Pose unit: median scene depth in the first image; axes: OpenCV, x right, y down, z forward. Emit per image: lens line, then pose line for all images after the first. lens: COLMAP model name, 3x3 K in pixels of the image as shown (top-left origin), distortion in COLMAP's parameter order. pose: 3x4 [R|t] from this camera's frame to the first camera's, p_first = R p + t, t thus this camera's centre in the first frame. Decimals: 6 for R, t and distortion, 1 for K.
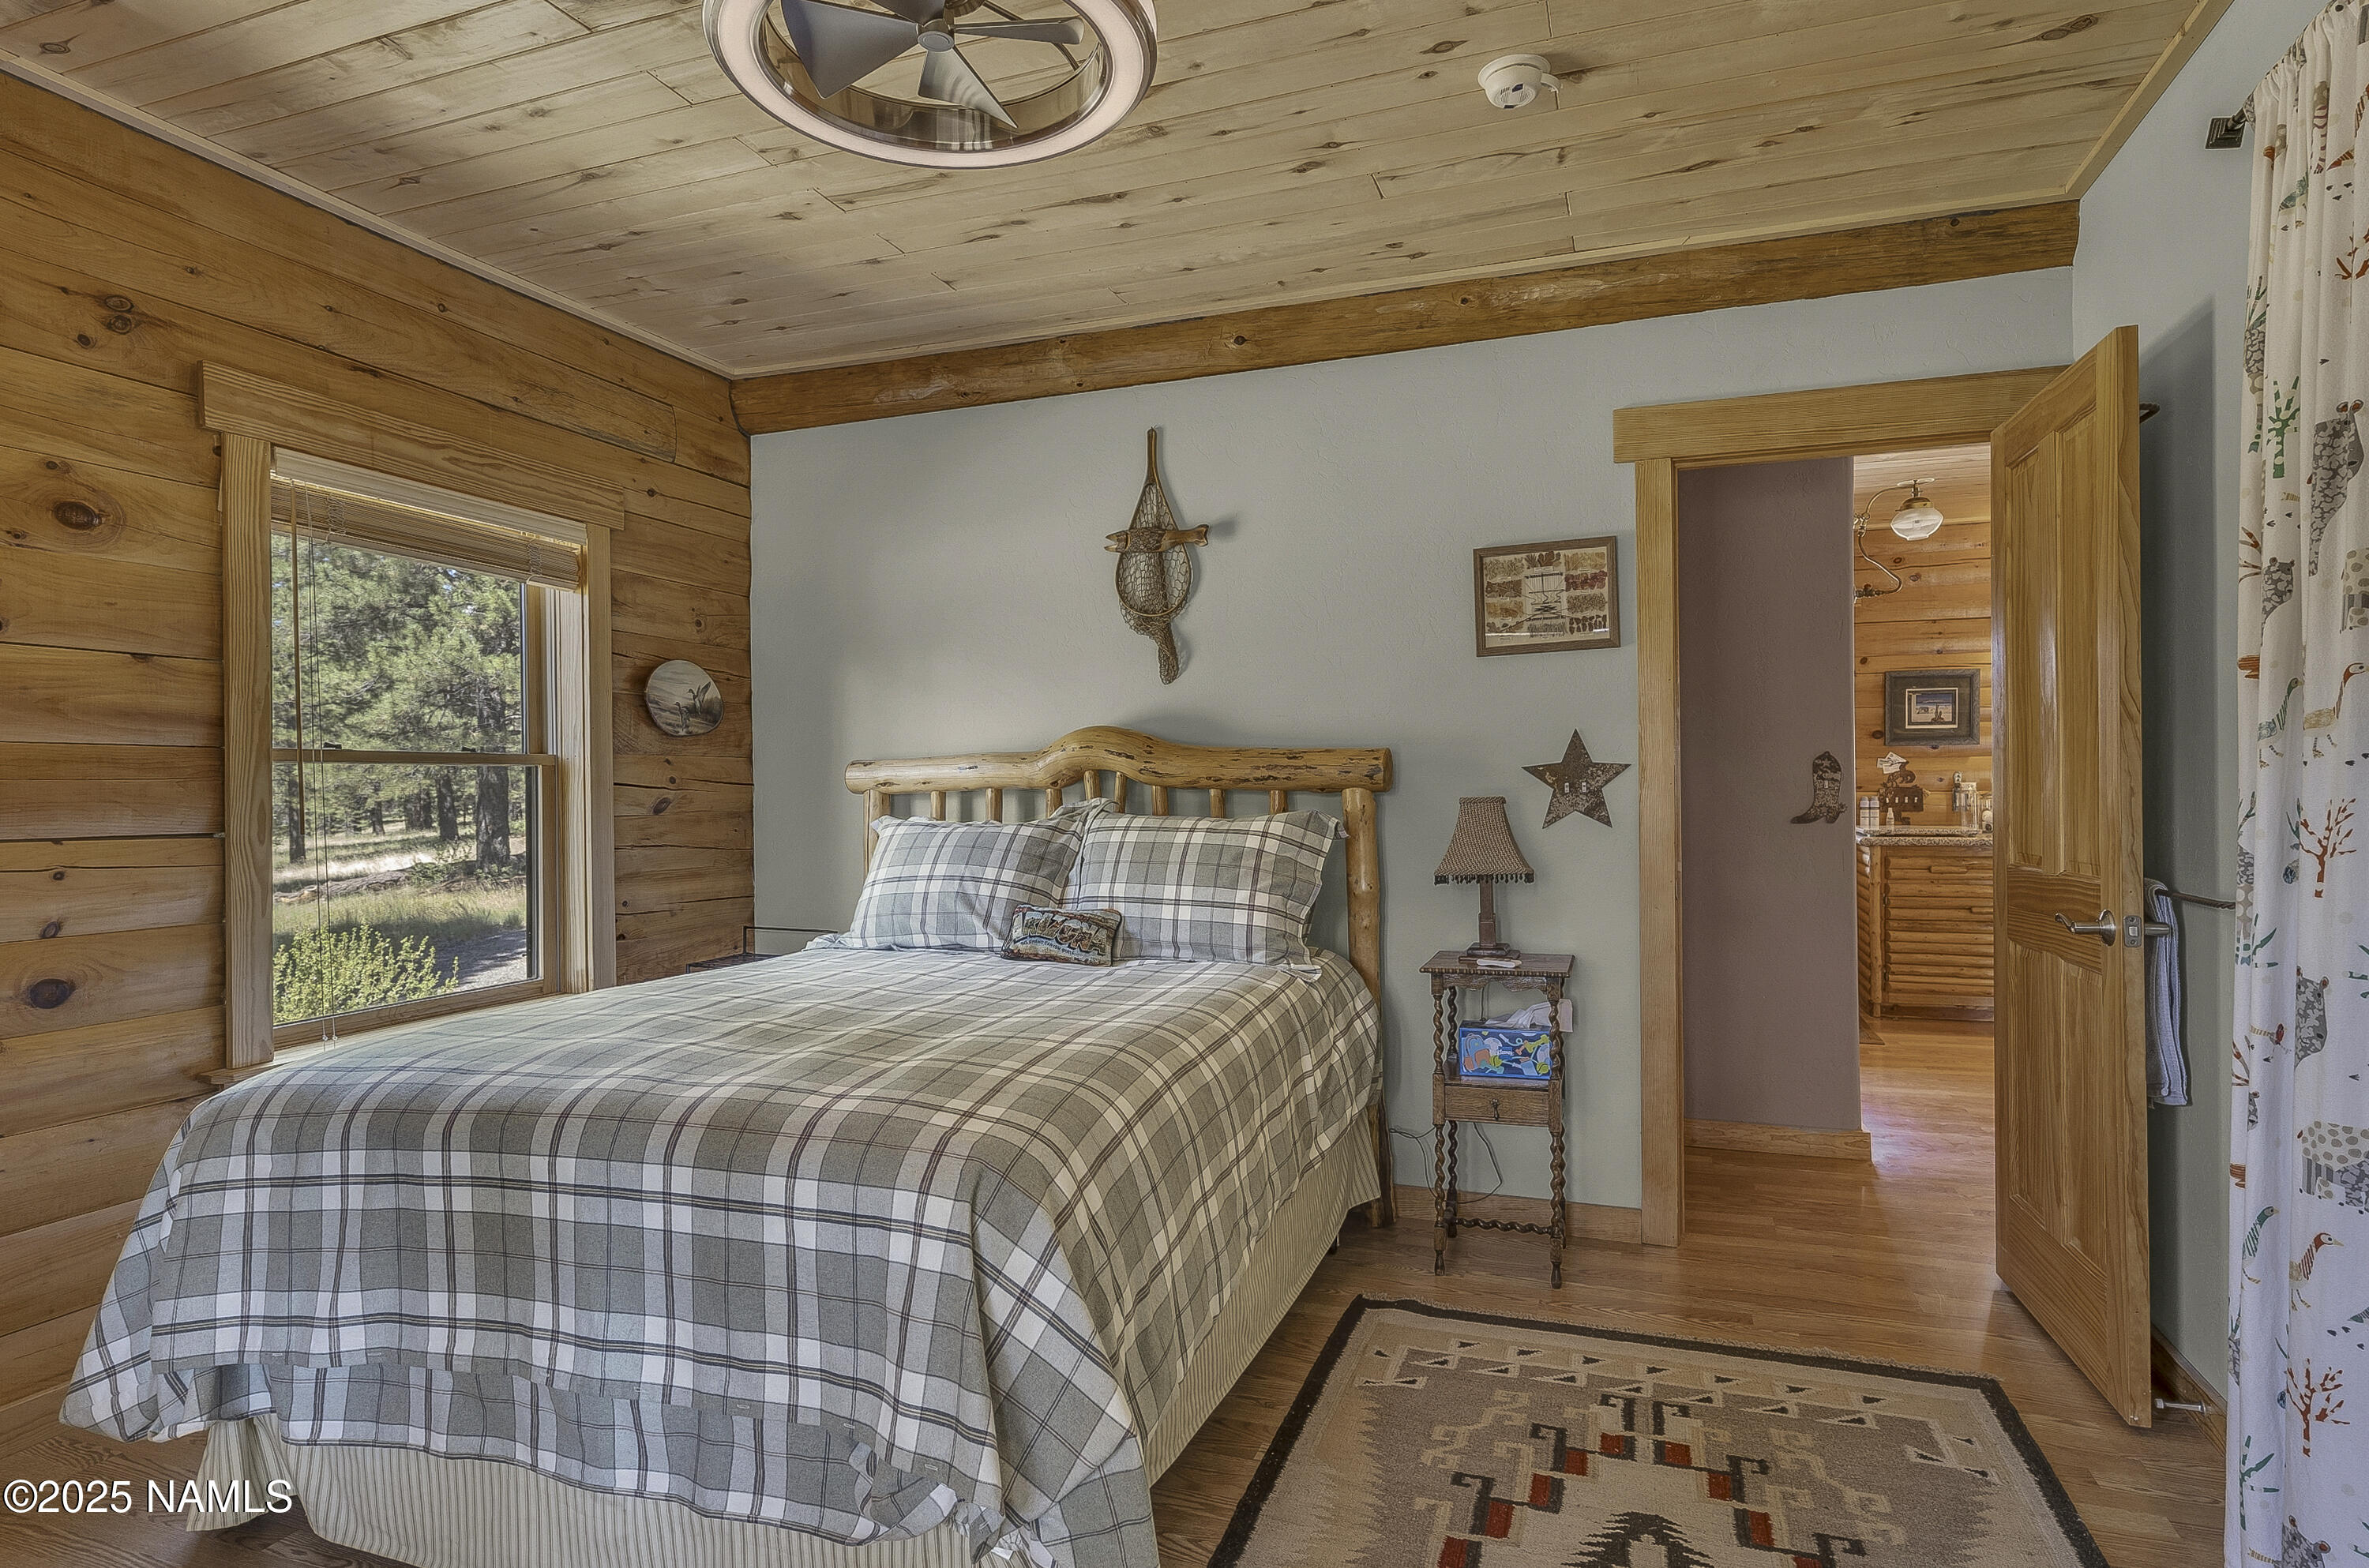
lens RADIAL K [[1227.4, 0, 1188.3], [0, 1227.4, 786.8], [0, 0, 1]] dist [0.003881, -0.000191]
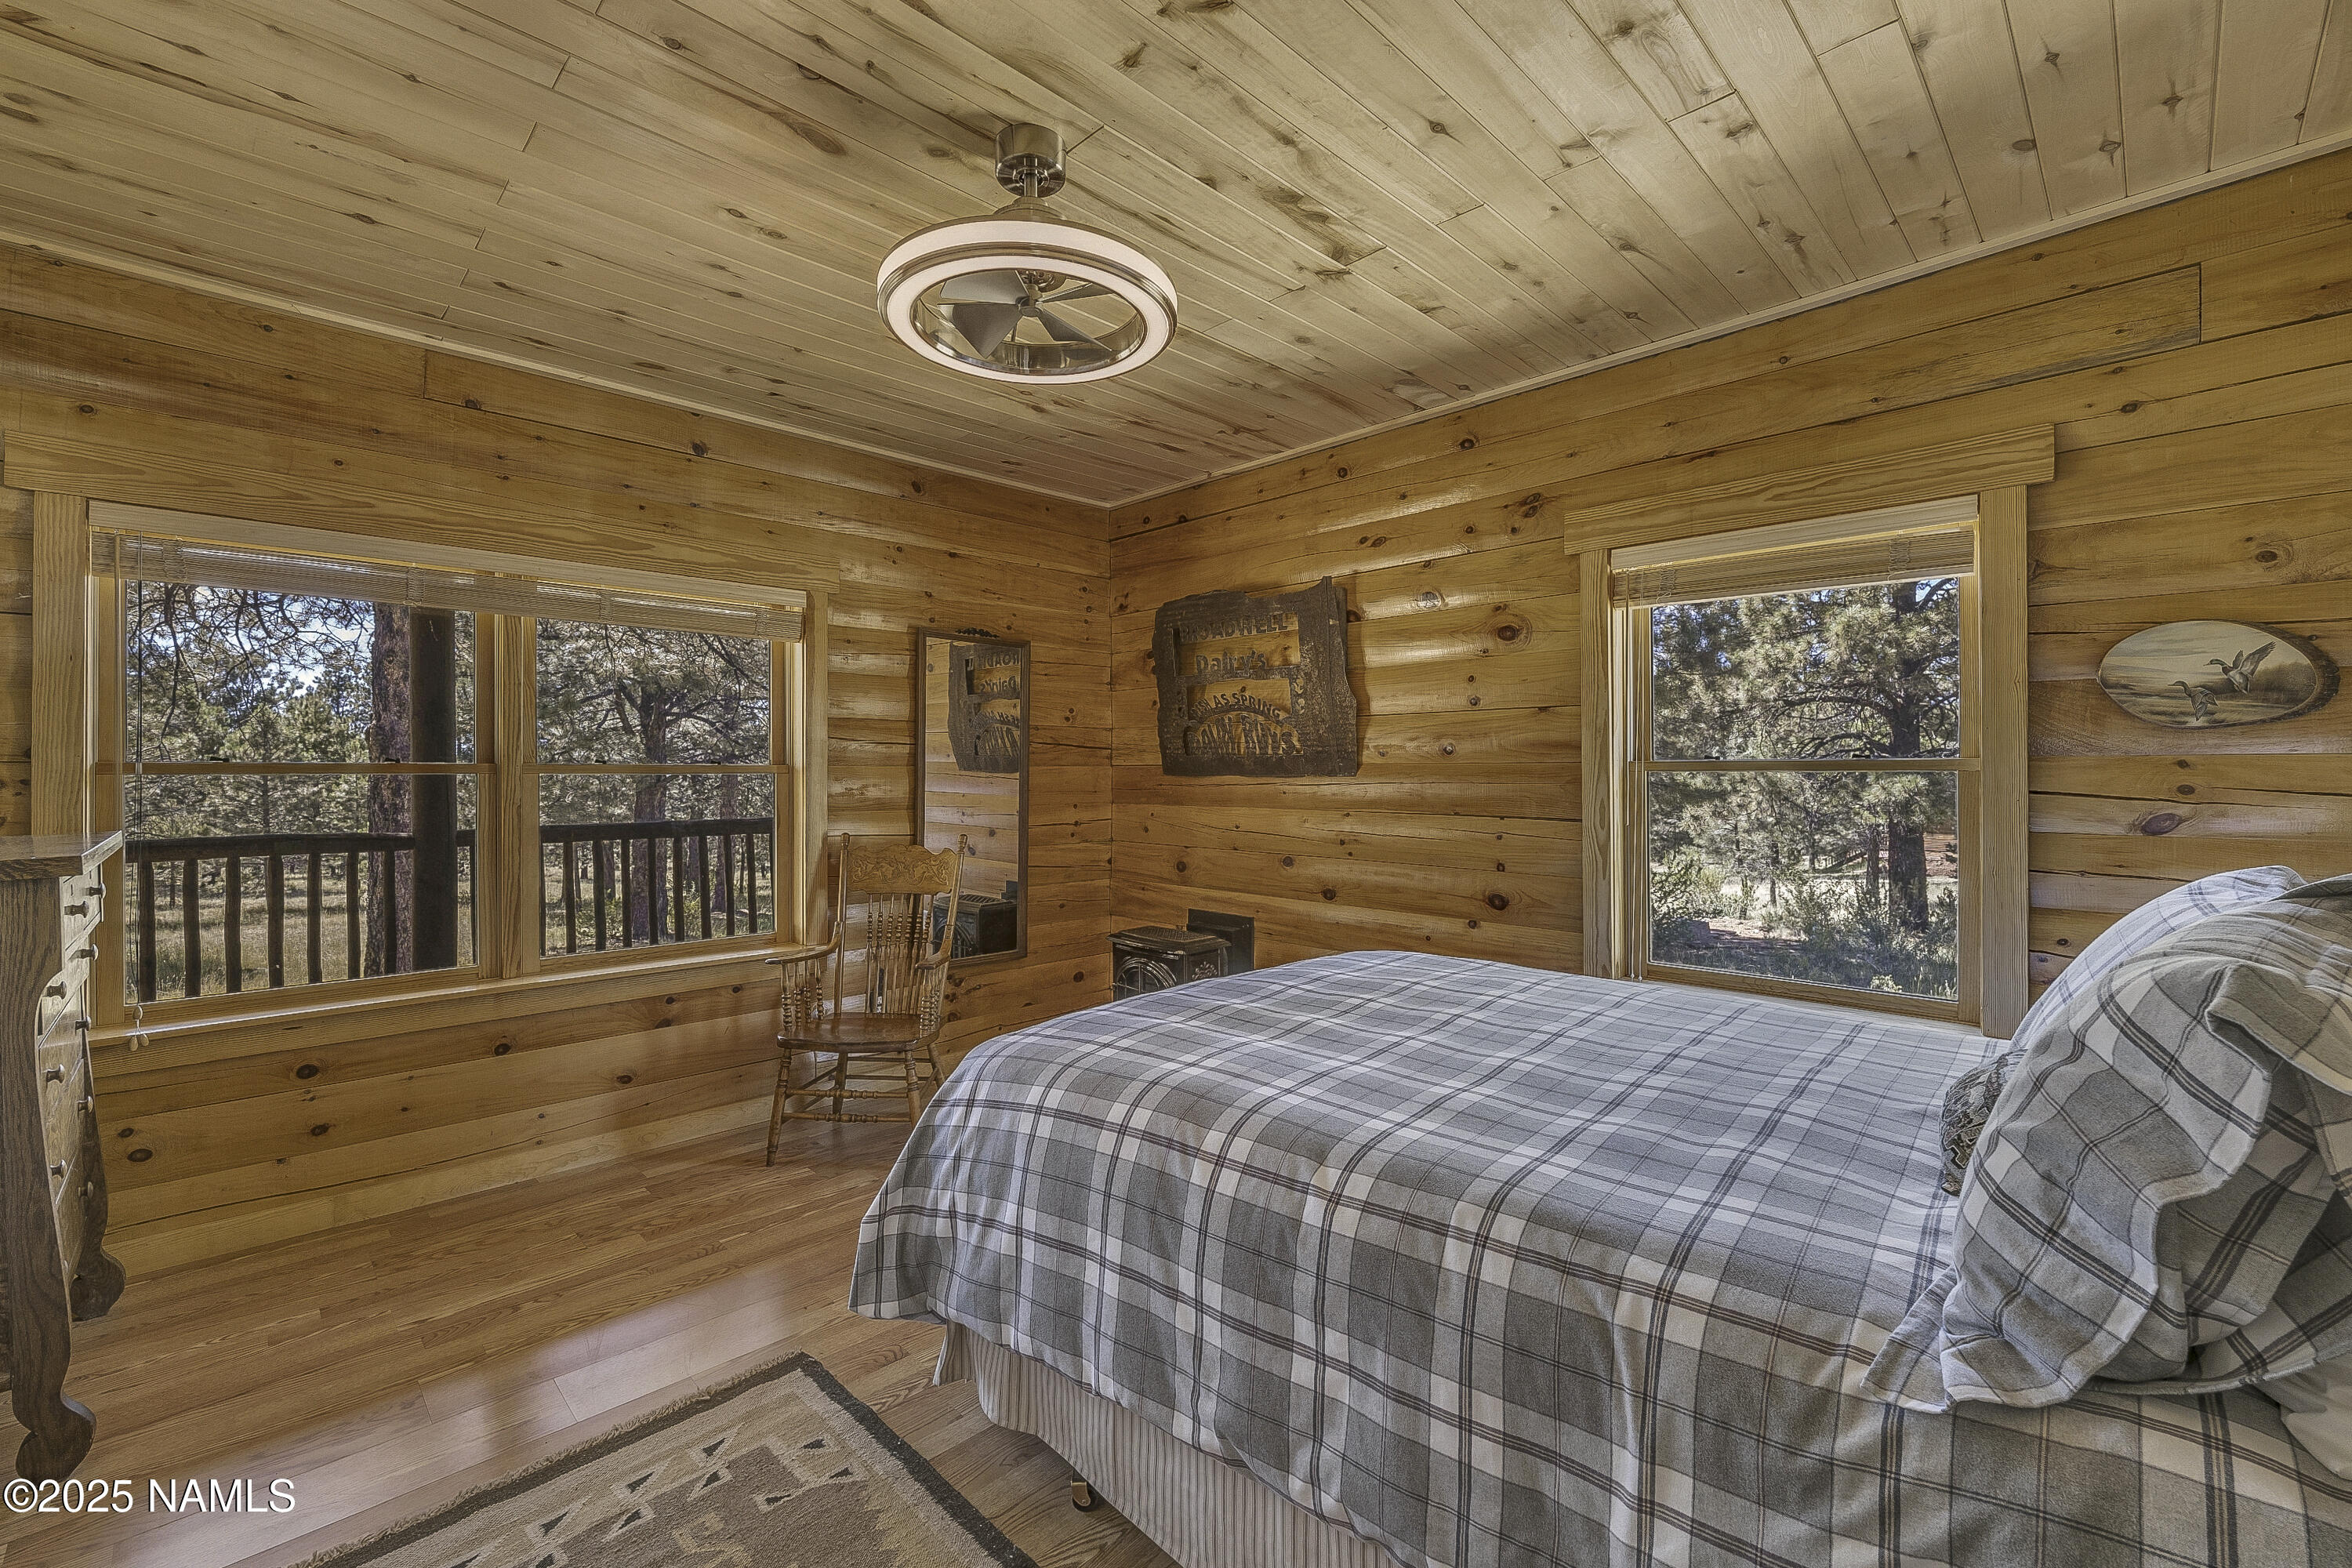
lens RADIAL K [[1017.5, 0, 1180.0], [0, 1017.5, 778.2], [0, 0, 1]] dist [0.002472, 0.000101]
pose [[-0.420866, 0.010410, -0.907063, 0.525696], [-0.002037, 0.999921, 0.012421, -0.026318], [0.907121, 0.007076, -0.420811, 1.023971]]
